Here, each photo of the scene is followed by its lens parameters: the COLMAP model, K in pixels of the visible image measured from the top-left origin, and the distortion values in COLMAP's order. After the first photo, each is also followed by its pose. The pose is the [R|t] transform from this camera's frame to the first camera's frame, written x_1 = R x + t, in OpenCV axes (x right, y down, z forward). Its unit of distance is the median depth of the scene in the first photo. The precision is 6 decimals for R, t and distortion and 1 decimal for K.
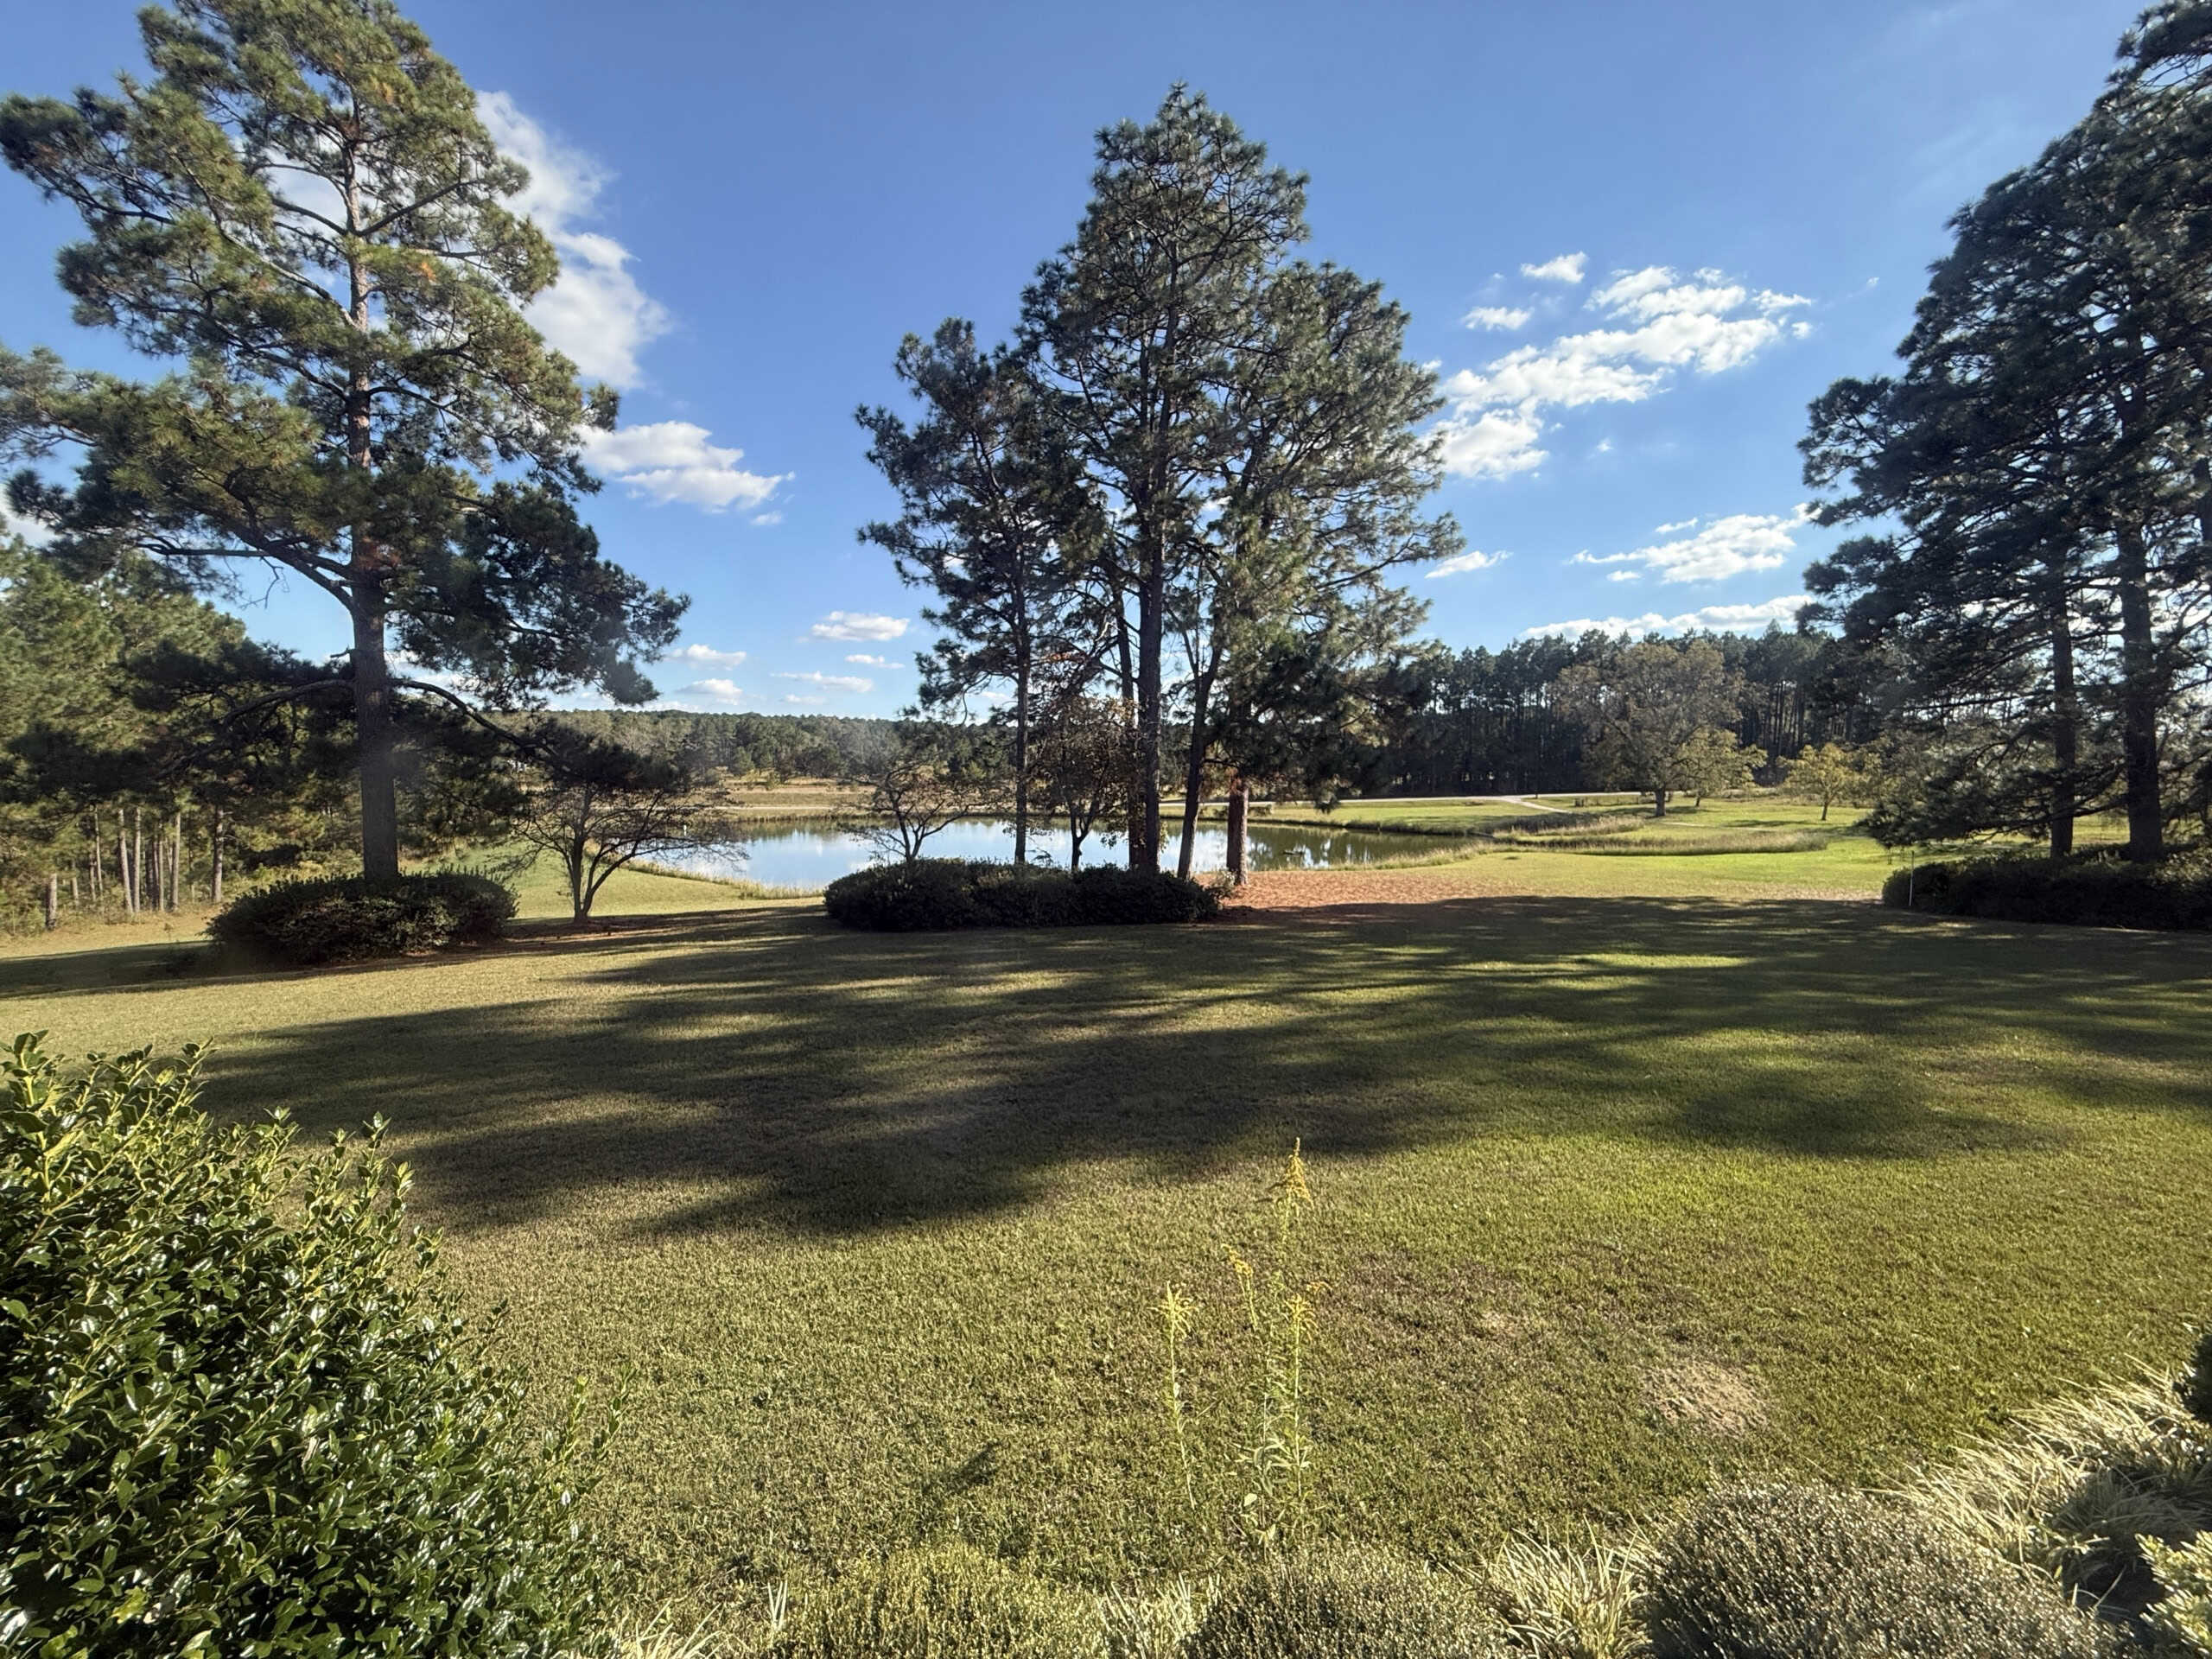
lens RADIAL K [[883.1, 0, 1096.6], [0, 883.1, 824.6], [0, 0, 1]] dist [-0.003551, 0.000562]
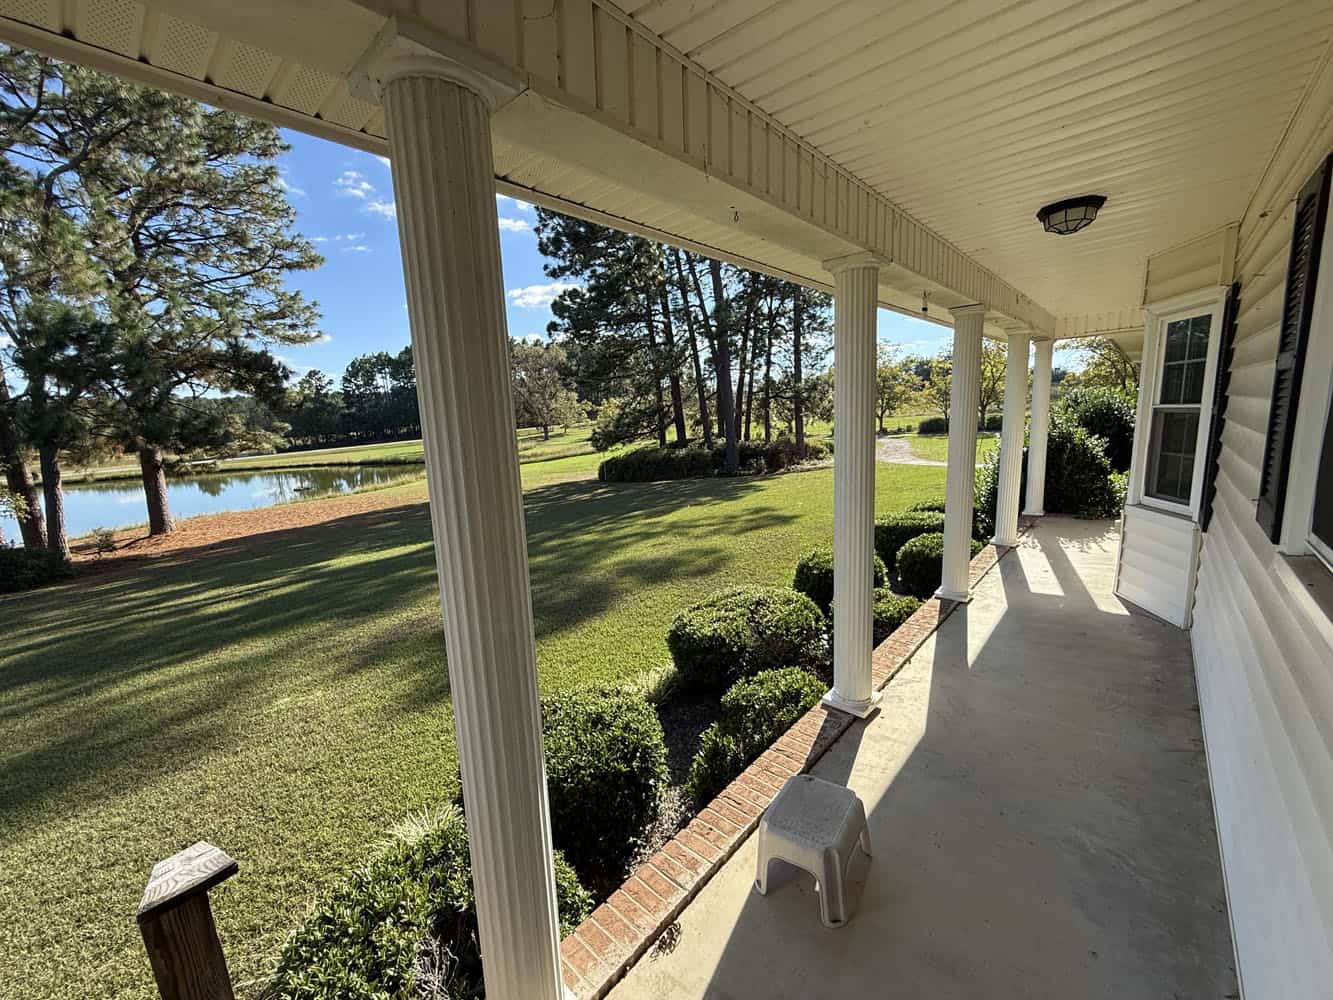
lens RADIAL K [[532.2, 0, 664.3], [0, 532.2, 500.4], [0, 0, 1]] dist [-0.003551, 0.000562]
pose [[0.731106, -0.155317, 0.664350, 0.208898], [0.095903, 0.987470, 0.125319, 0.000222], [-0.675490, -0.027908, 0.736841, 0.015173]]
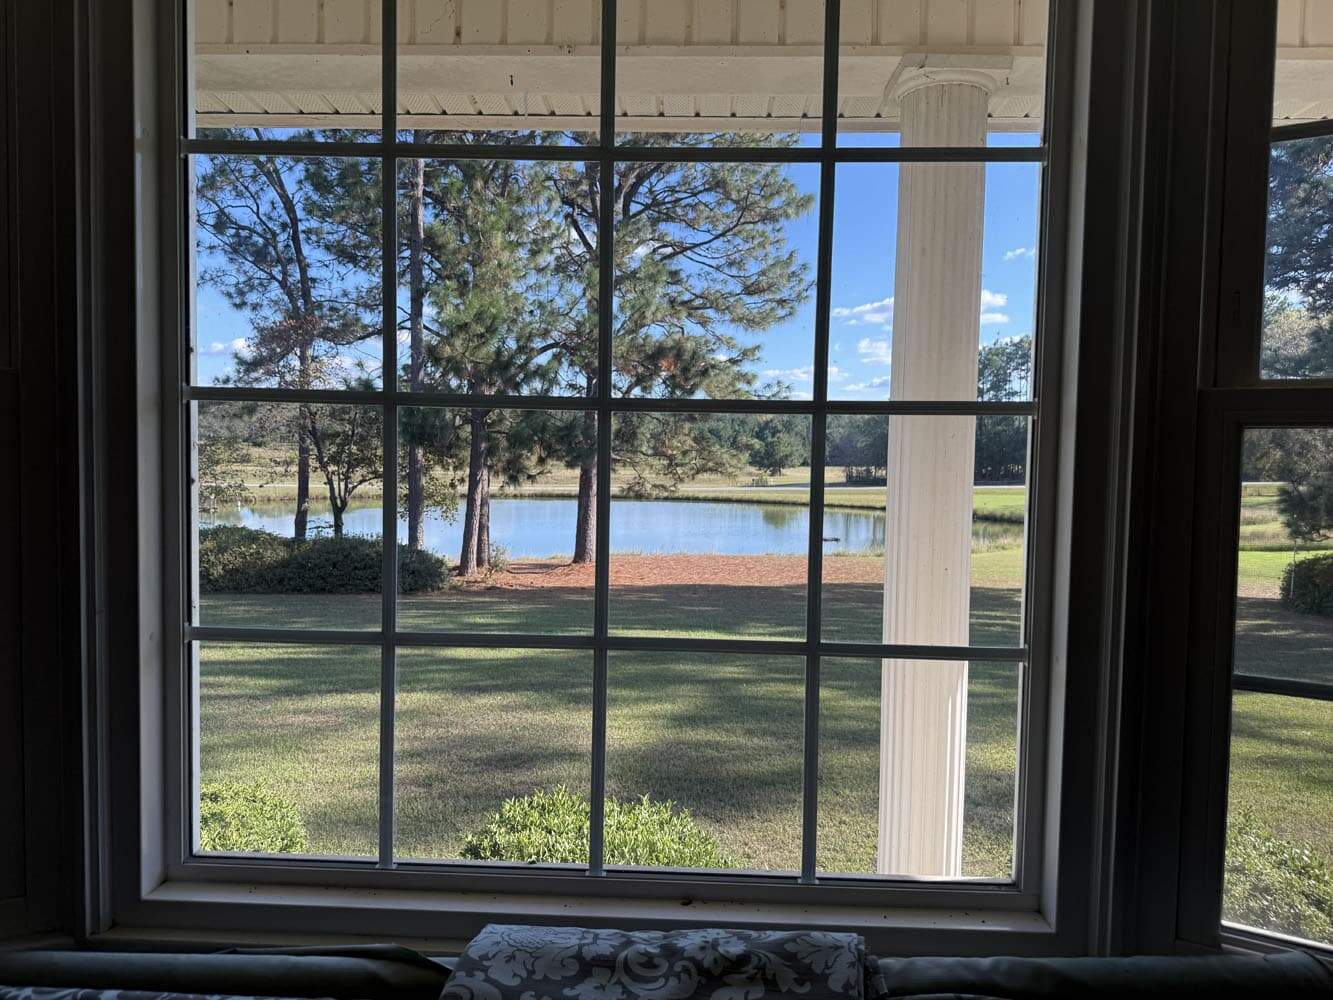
lens RADIAL K [[935.7, 0, 670.2], [0, 935.7, 497.5], [0, 0, 1]] dist [0.034481, -0.044352]
pose [[0.993471, 0.014650, -0.113144, 0.414703], [-0.016121, 0.999797, -0.012099, 0.007913], [0.112944, 0.013844, 0.993505, 0.002553]]
